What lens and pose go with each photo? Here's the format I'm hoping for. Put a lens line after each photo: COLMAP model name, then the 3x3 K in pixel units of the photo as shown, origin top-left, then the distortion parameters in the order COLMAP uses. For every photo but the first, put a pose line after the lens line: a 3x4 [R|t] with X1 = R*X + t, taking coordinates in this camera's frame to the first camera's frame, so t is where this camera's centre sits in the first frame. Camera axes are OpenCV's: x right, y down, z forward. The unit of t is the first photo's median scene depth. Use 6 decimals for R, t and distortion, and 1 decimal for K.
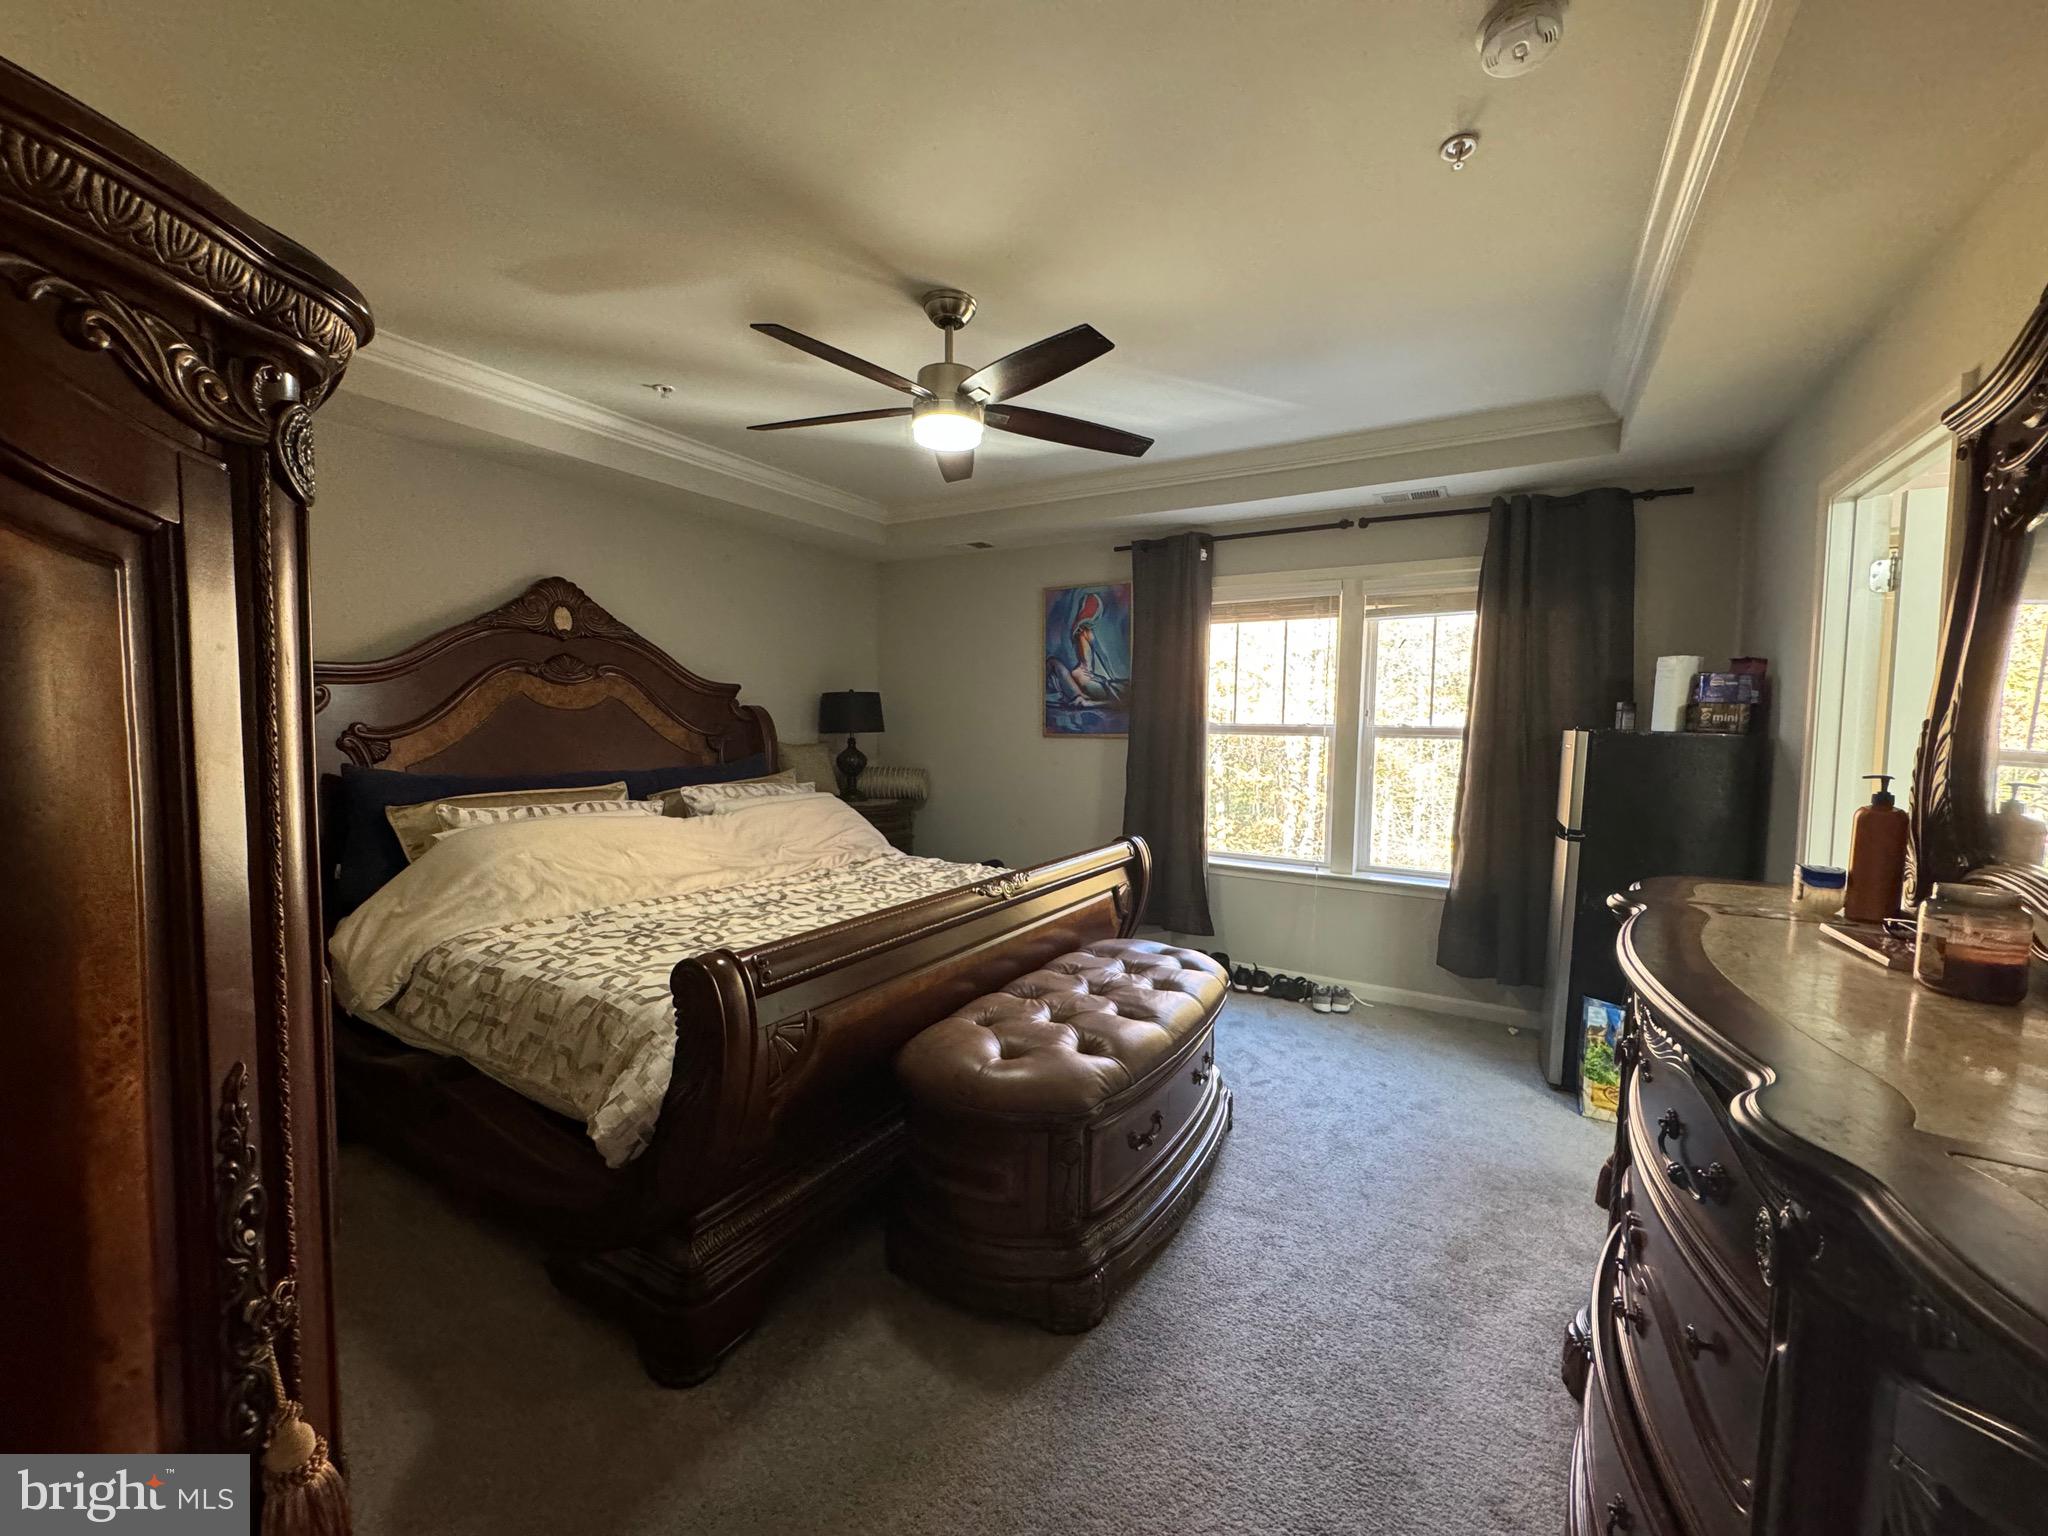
lens RADIAL K [[815.3, 0, 1023.3], [0, 815.3, 772.4], [0, 0, 1]] dist [-0.003178, 0.000508]
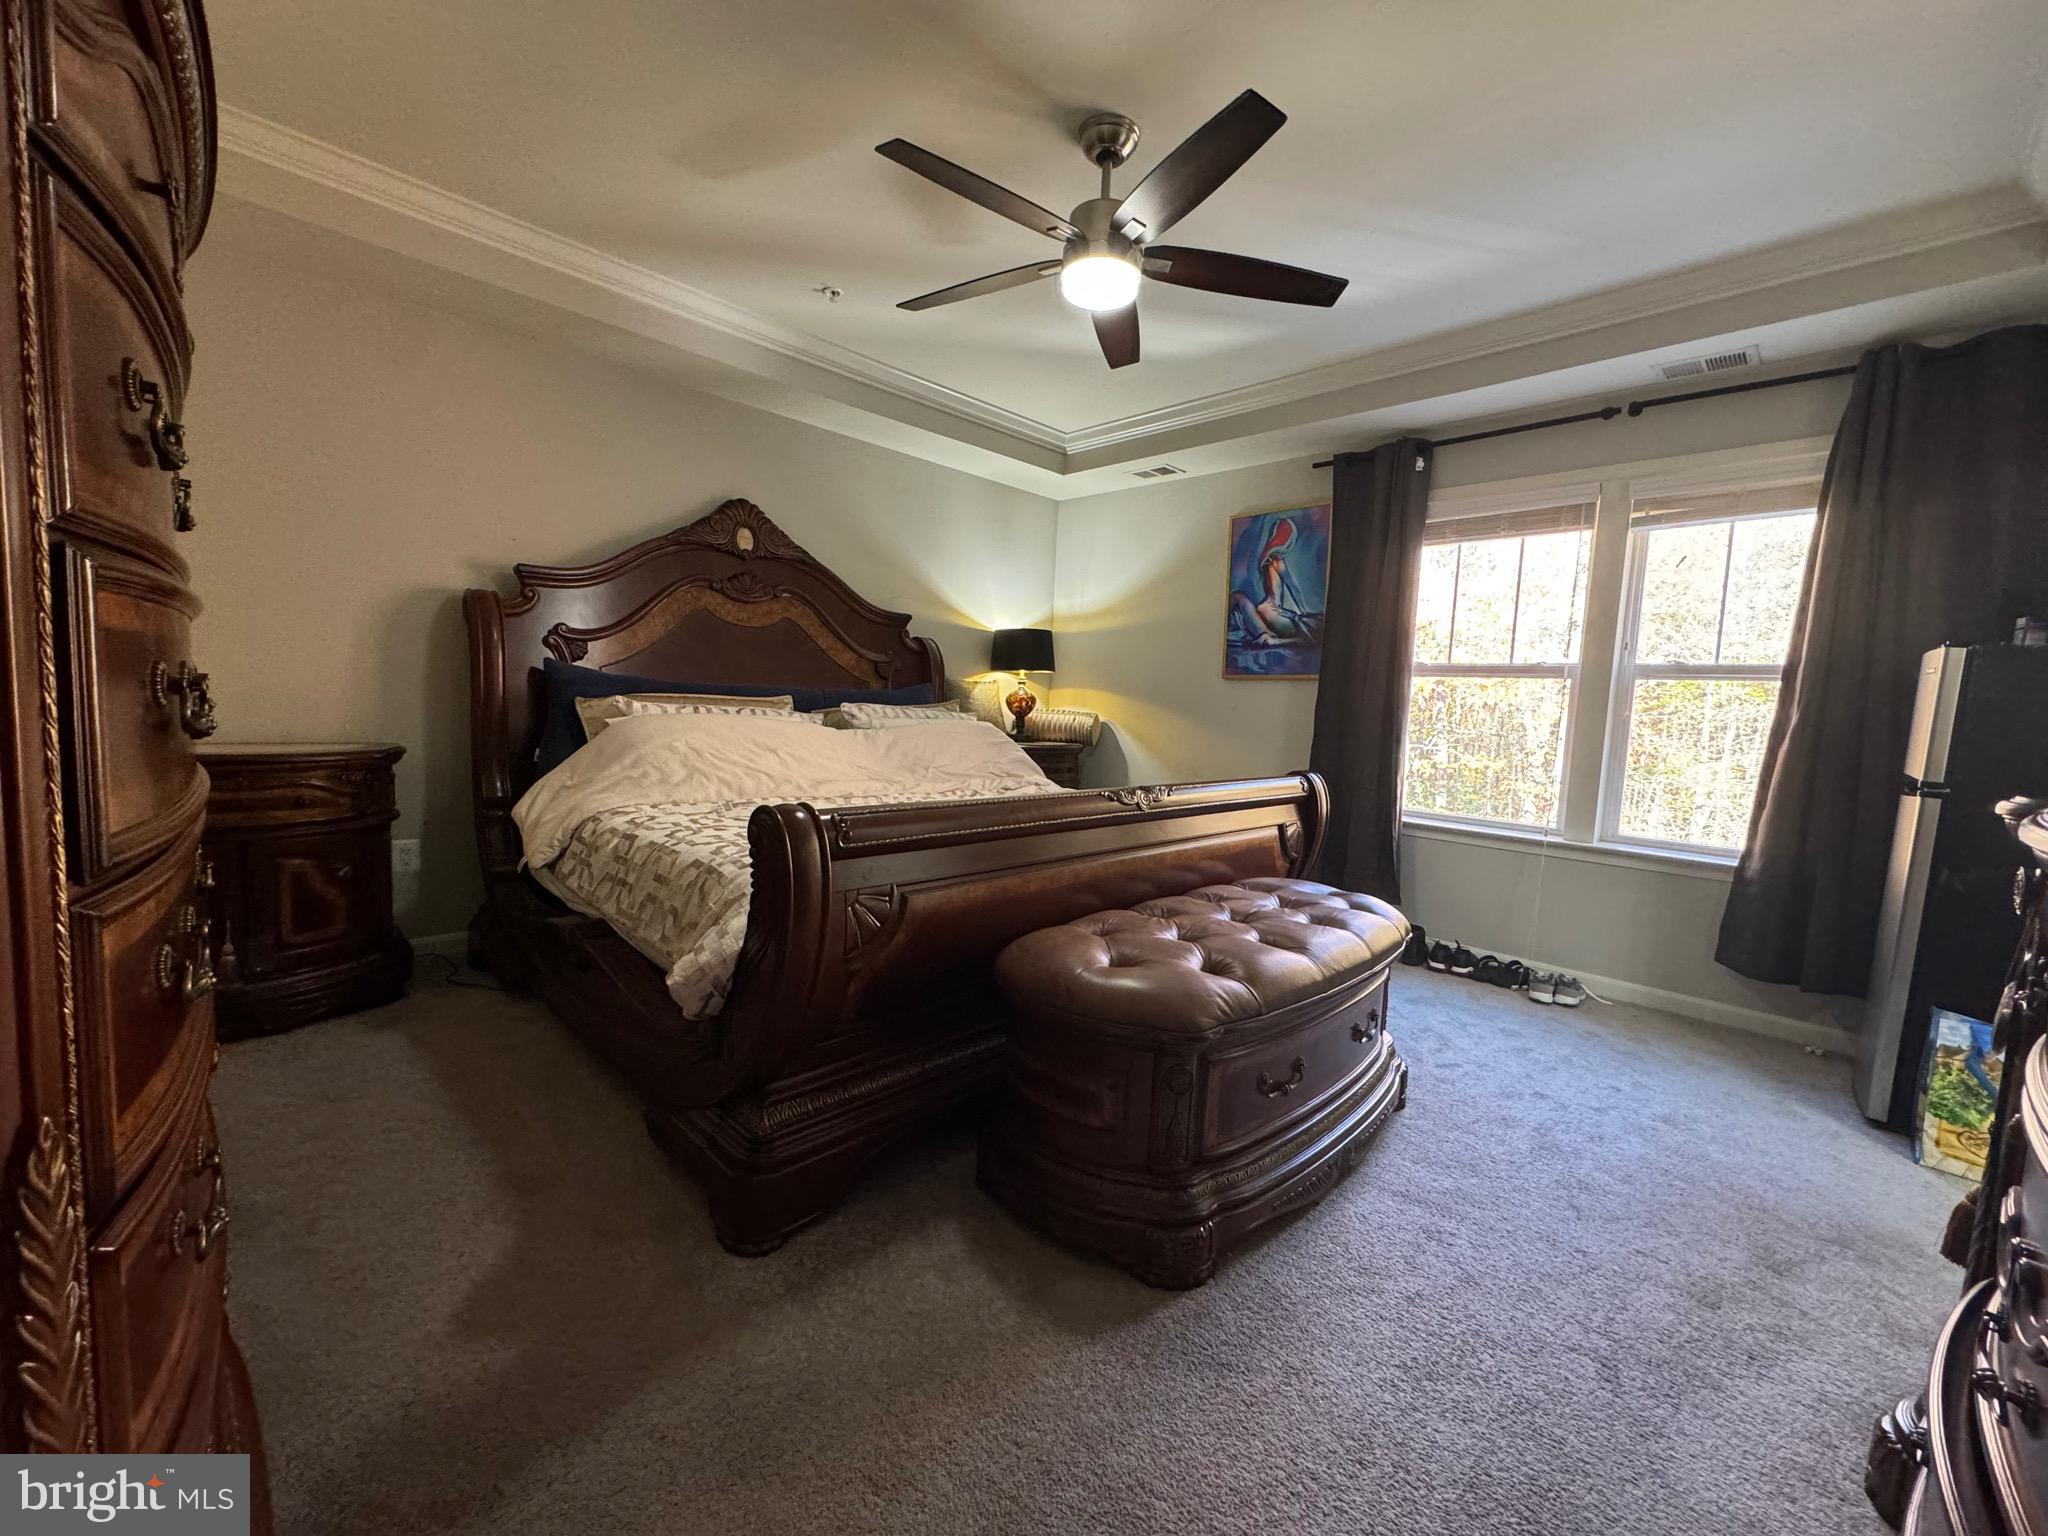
lens RADIAL K [[815.3, 0, 1022.4], [0, 815.3, 772.1], [0, 0, 1]] dist [-0.003178, 0.000508]
pose [[0.969109, 0.050653, -0.241375, 0.064273], [-0.046401, 0.998652, 0.023273, 0.097233], [0.242228, -0.011354, 0.970153, 0.101616]]
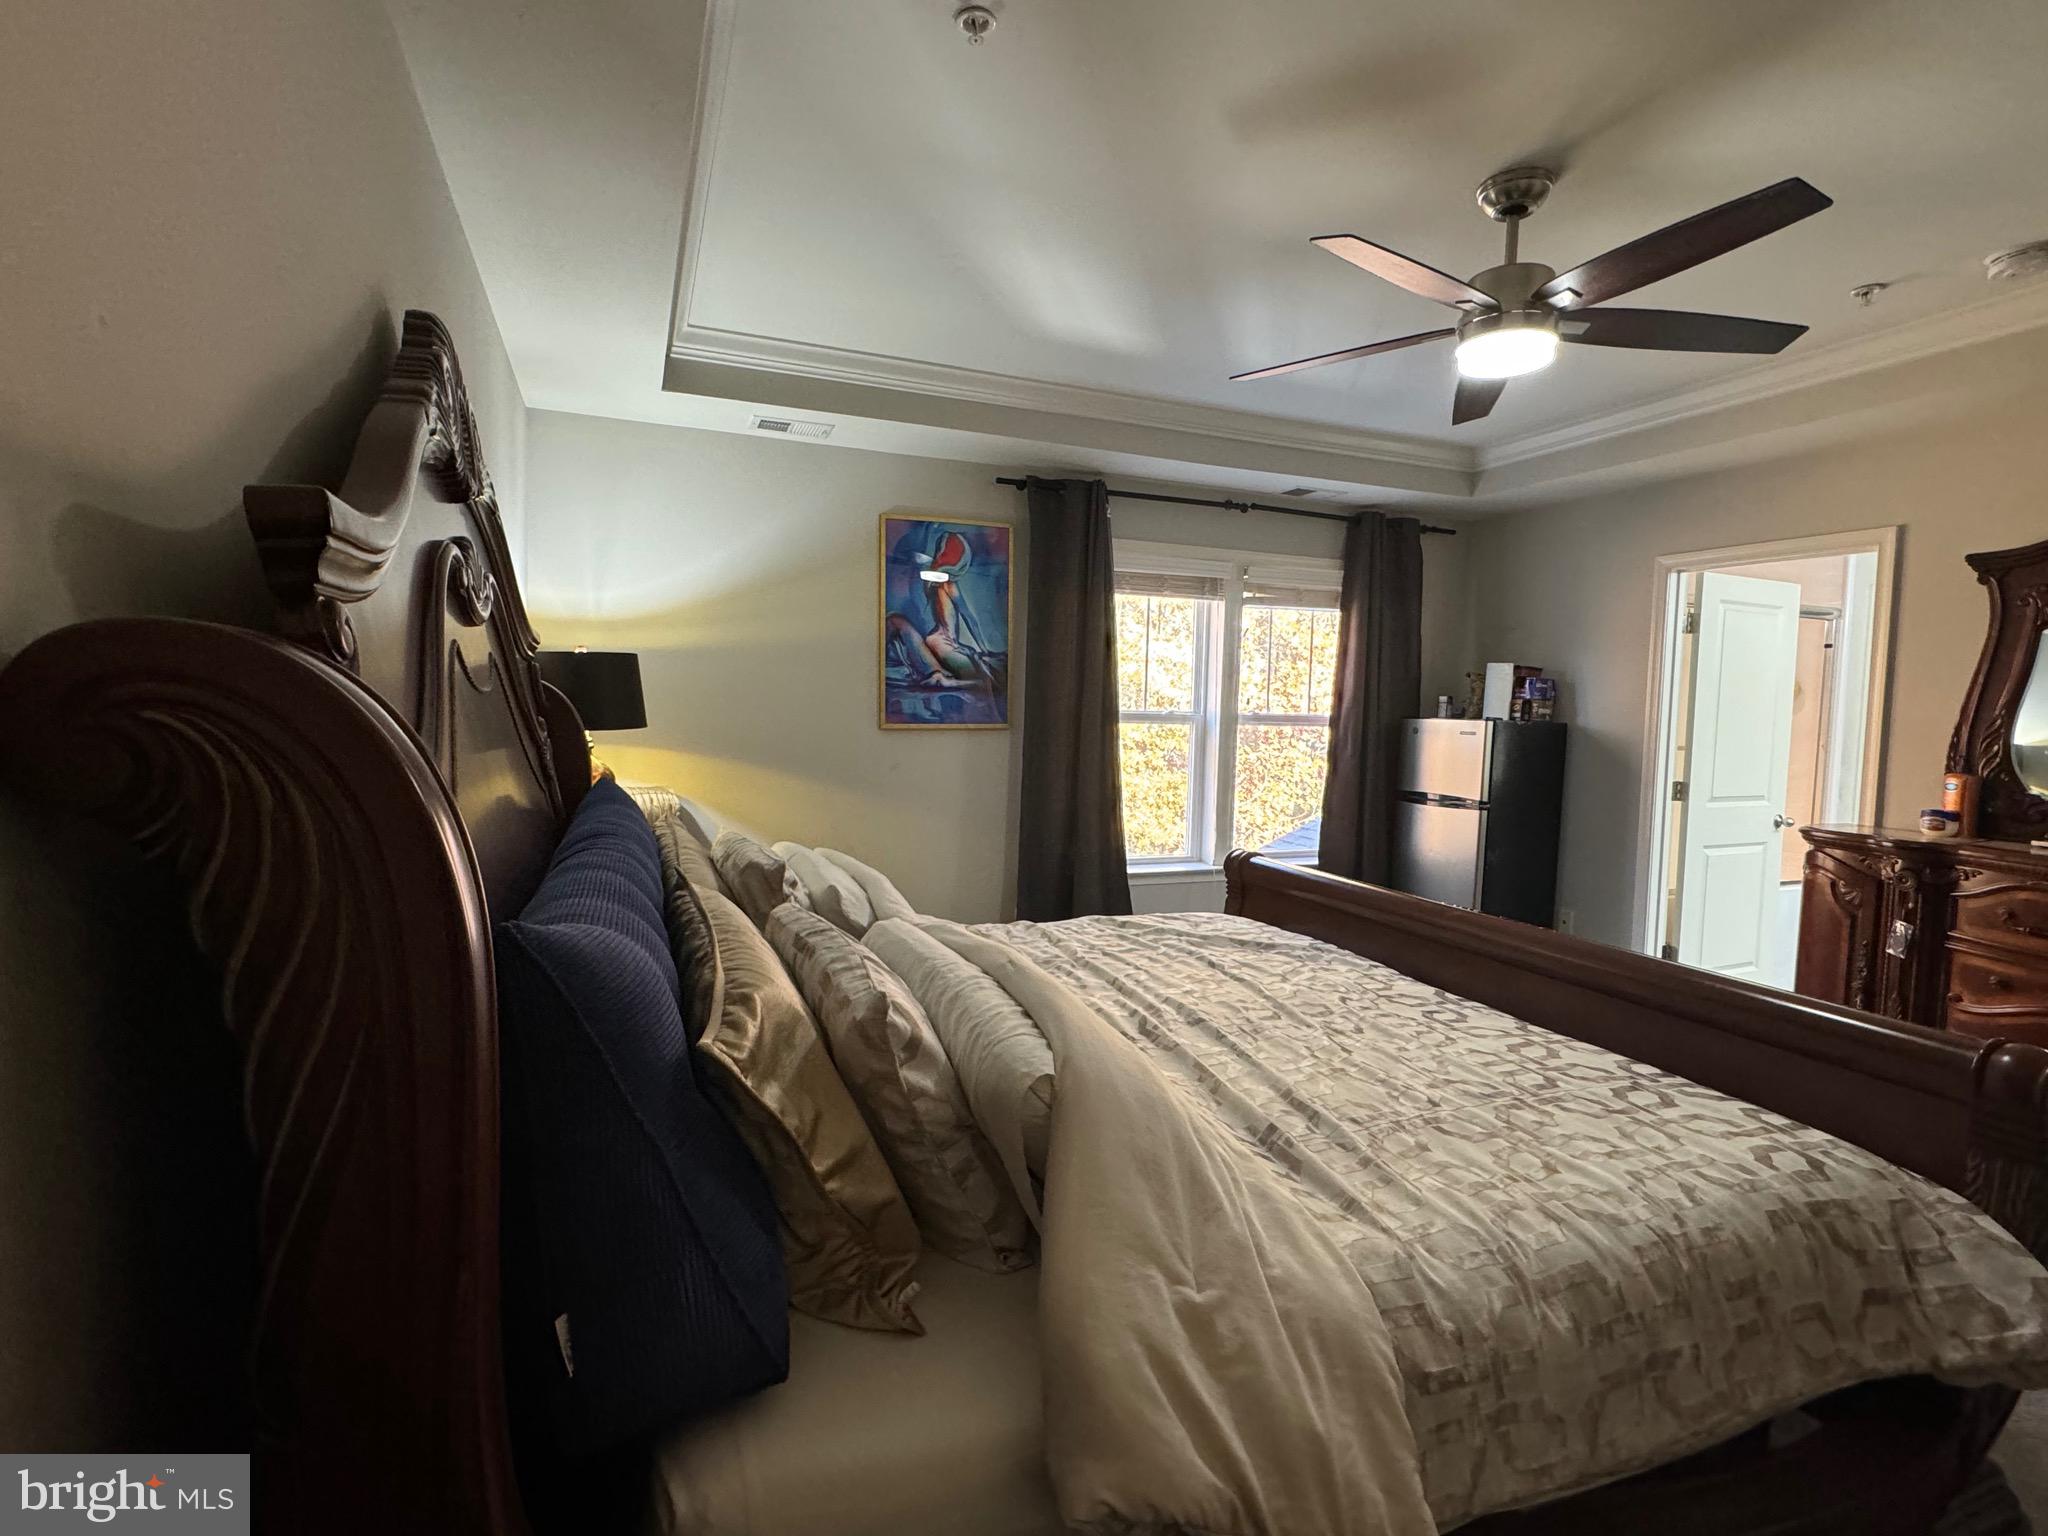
lens RADIAL K [[981.0, 0, 1024.3], [0, 981.0, 760.3], [0, 0, 1]] dist [0.003947, 0.000159]
pose [[0.600353, -0.047385, 0.798330, -1.099058], [0.038019, 0.998806, 0.030694, -0.073310], [-0.798831, 0.011924, 0.601438, 0.778367]]
